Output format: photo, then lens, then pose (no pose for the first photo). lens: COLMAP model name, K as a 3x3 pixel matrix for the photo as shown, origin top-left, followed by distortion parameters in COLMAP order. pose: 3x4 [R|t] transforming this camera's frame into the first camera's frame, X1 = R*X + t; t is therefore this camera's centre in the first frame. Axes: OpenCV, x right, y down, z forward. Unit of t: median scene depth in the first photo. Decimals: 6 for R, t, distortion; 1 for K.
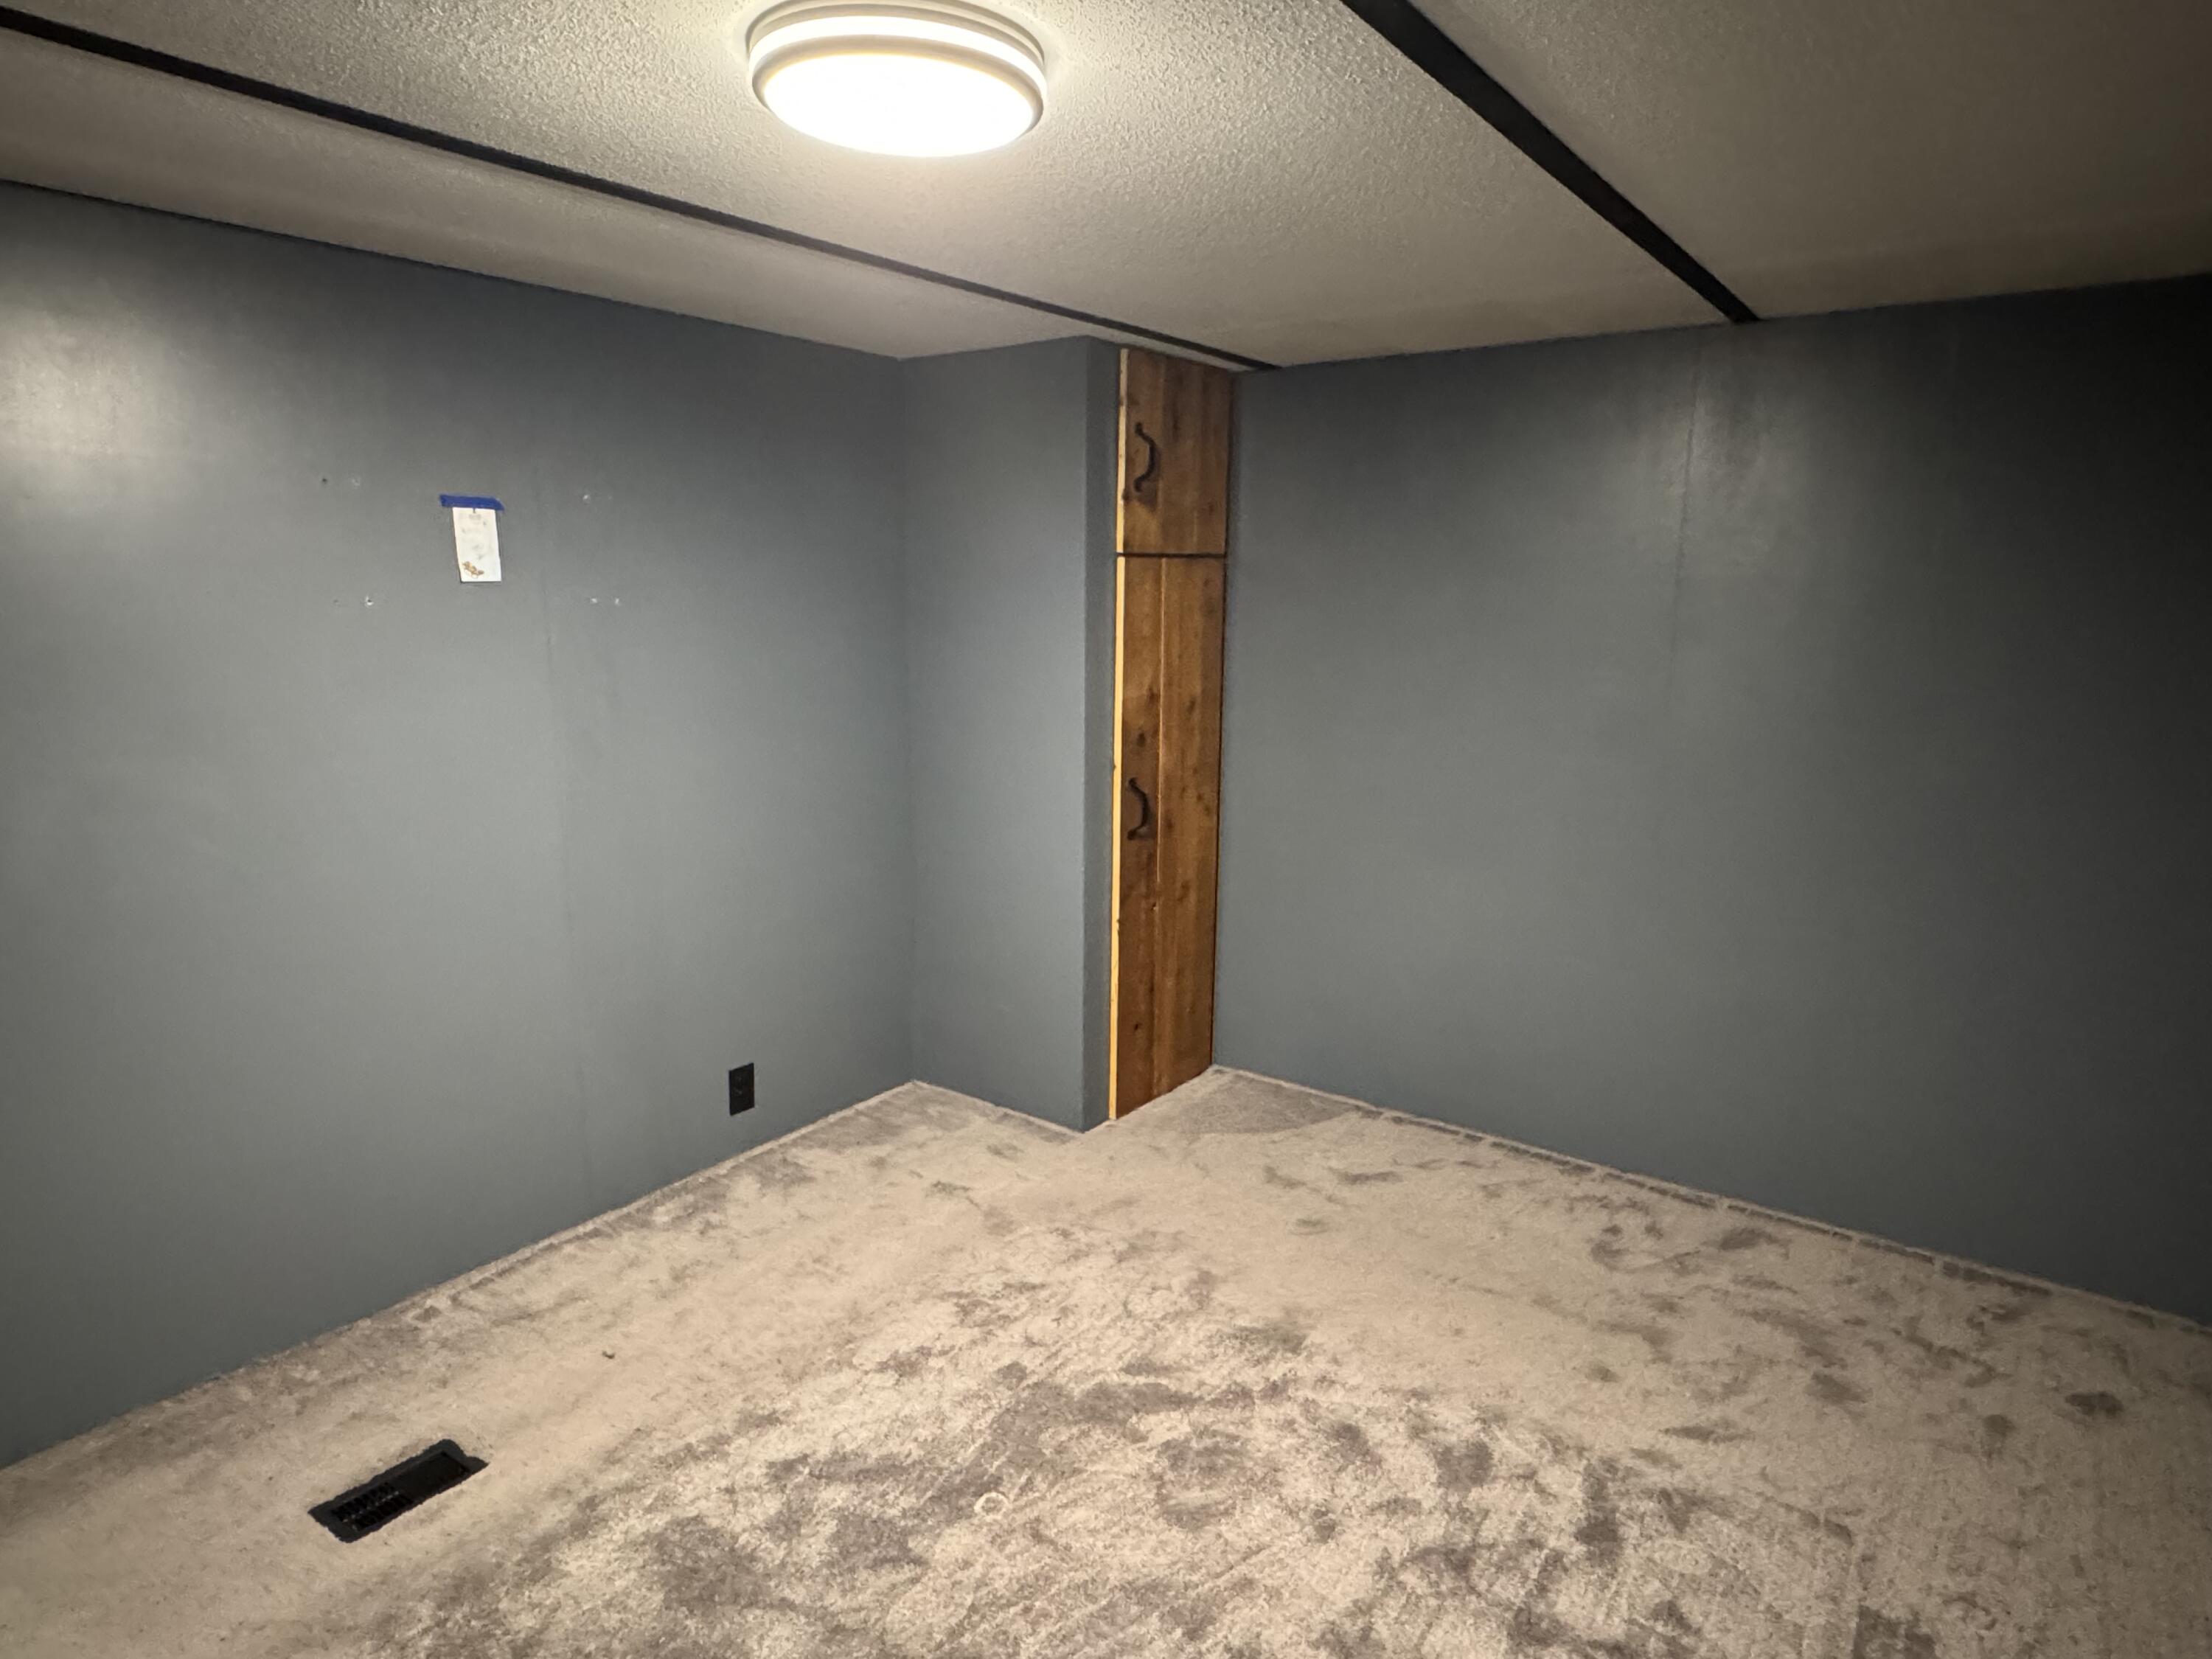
lens RADIAL K [[1308.2, 0, 1106.0], [0, 1308.2, 829.5], [0, 0, 1]] dist [-0.001366, -0.000742]
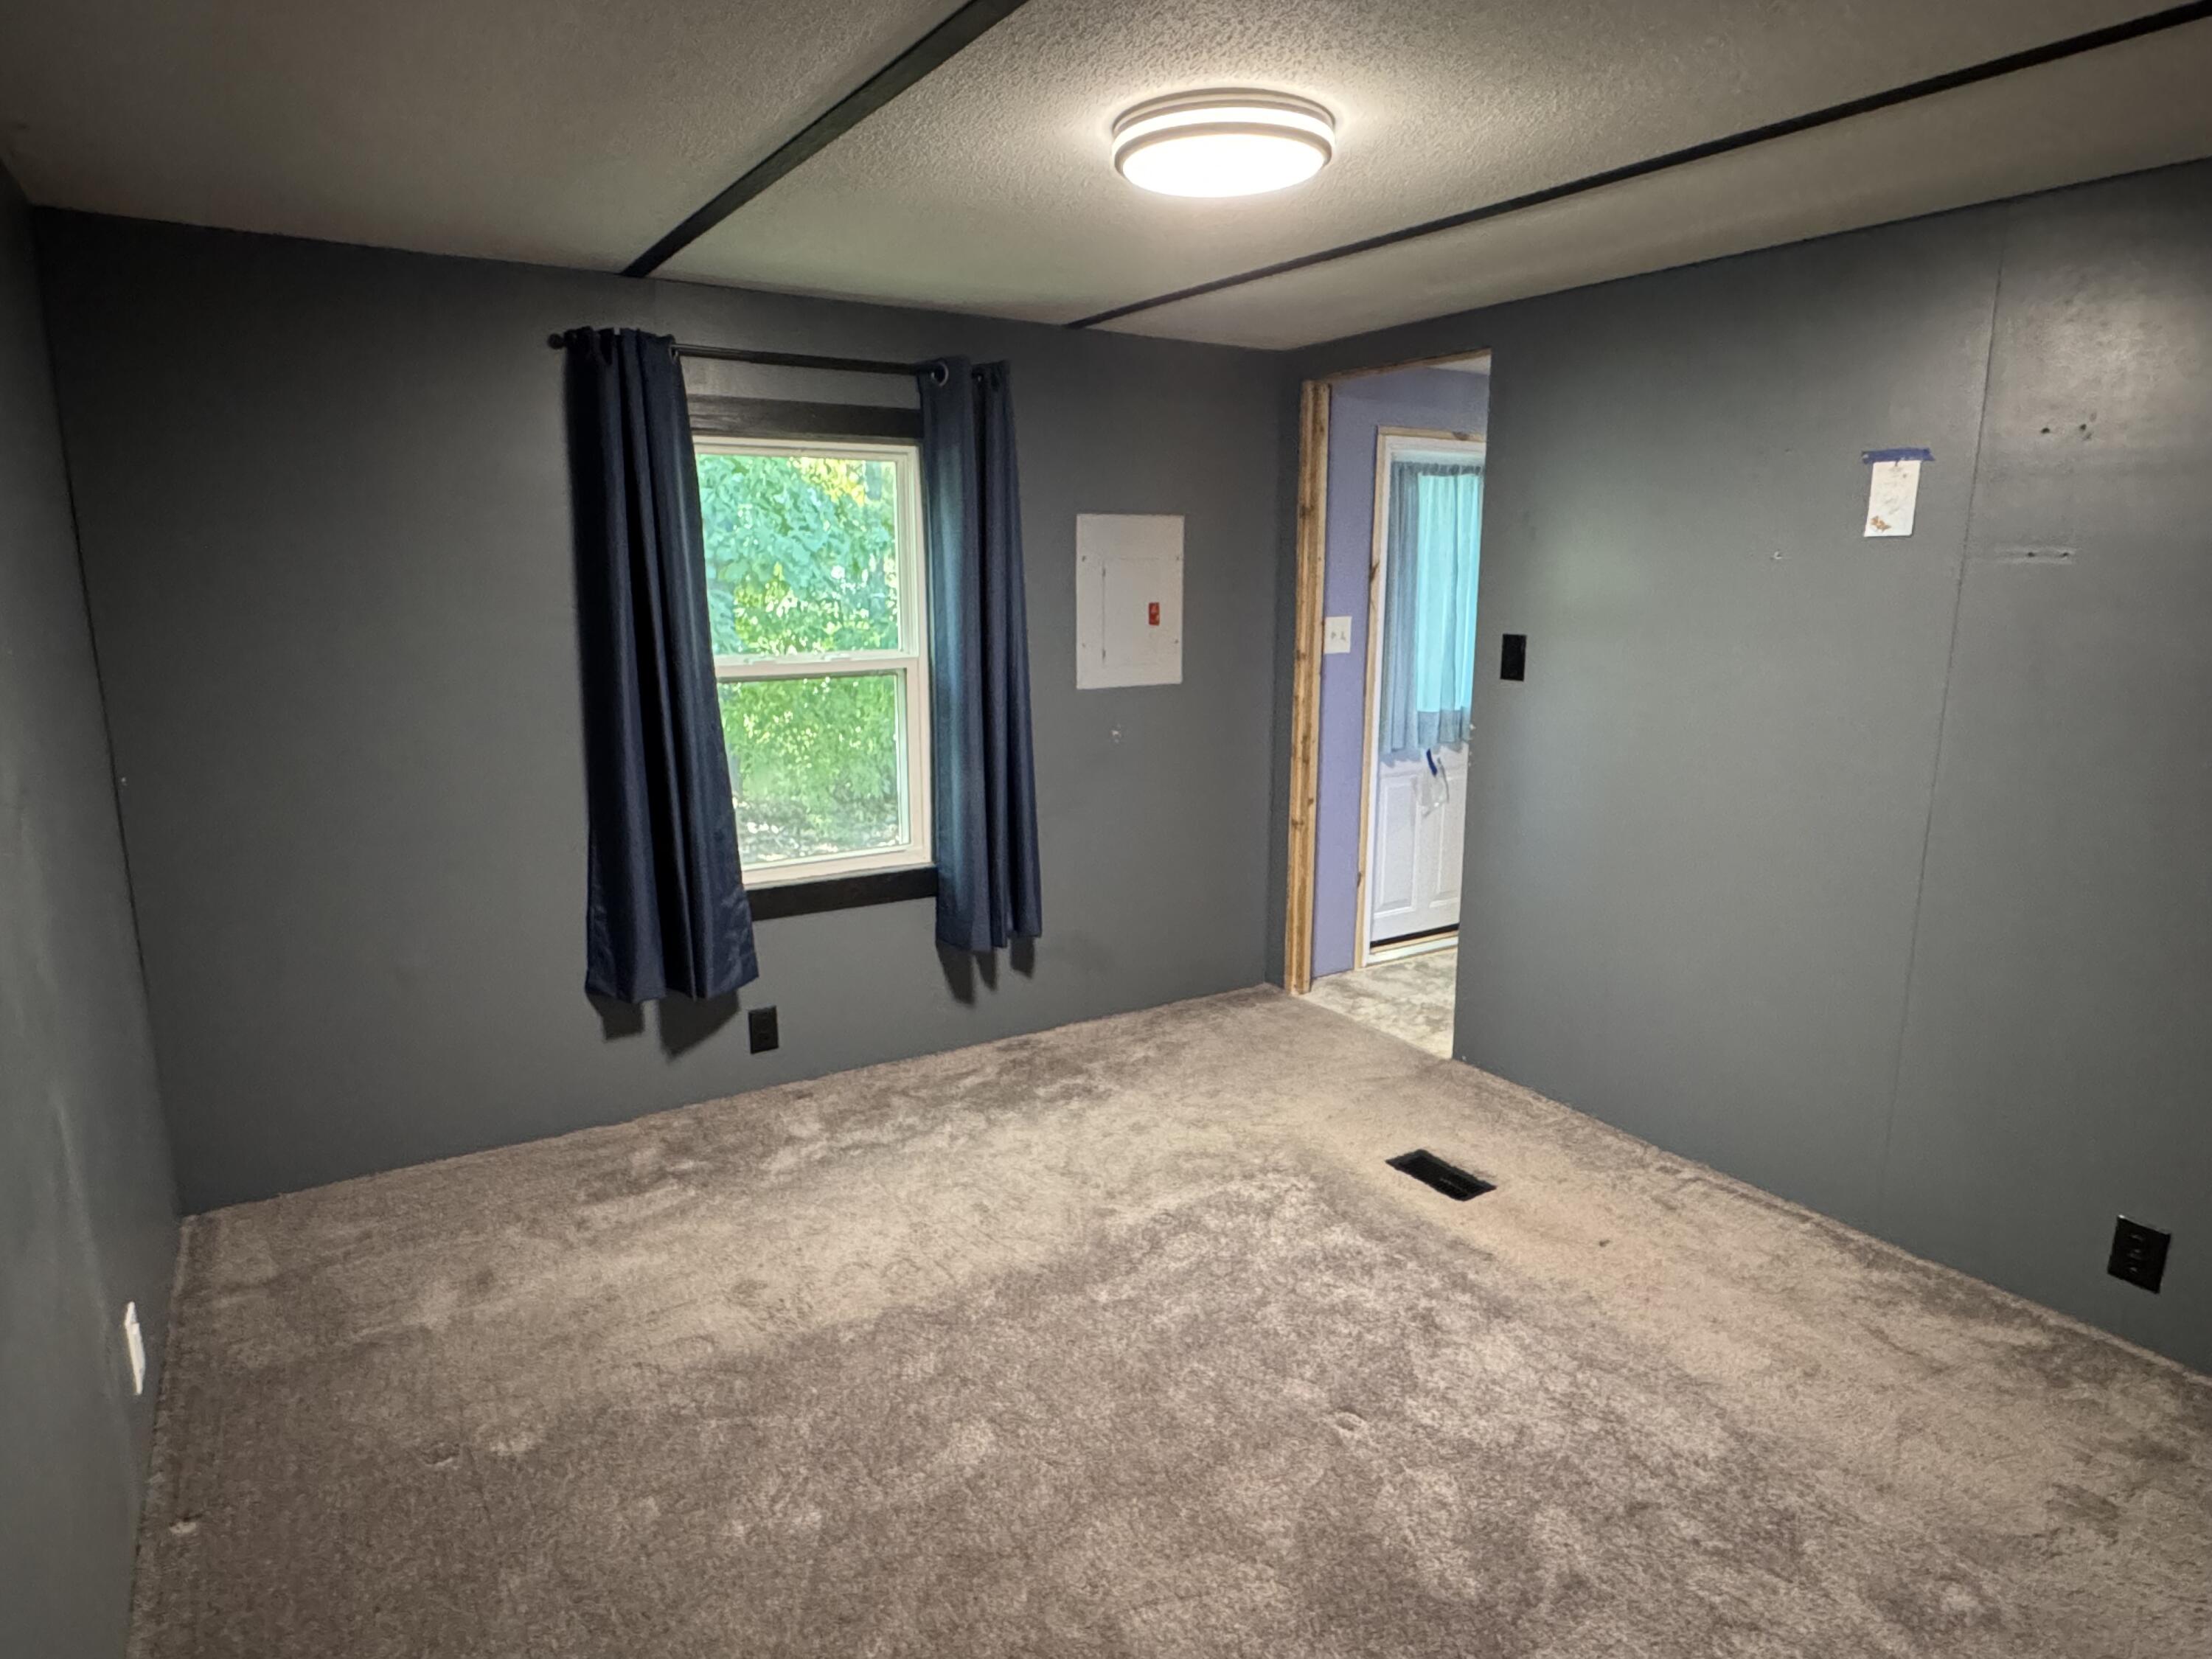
lens RADIAL K [[1308.2, 0, 1106.0], [0, 1308.2, 829.5], [0, 0, 1]] dist [-0.001366, -0.000742]
pose [[-0.371293, 0.176992, -0.911491, 0.686630], [-0.182834, 0.948508, 0.258657, -0.129111], [0.910337, 0.262689, -0.319814, 0.849418]]
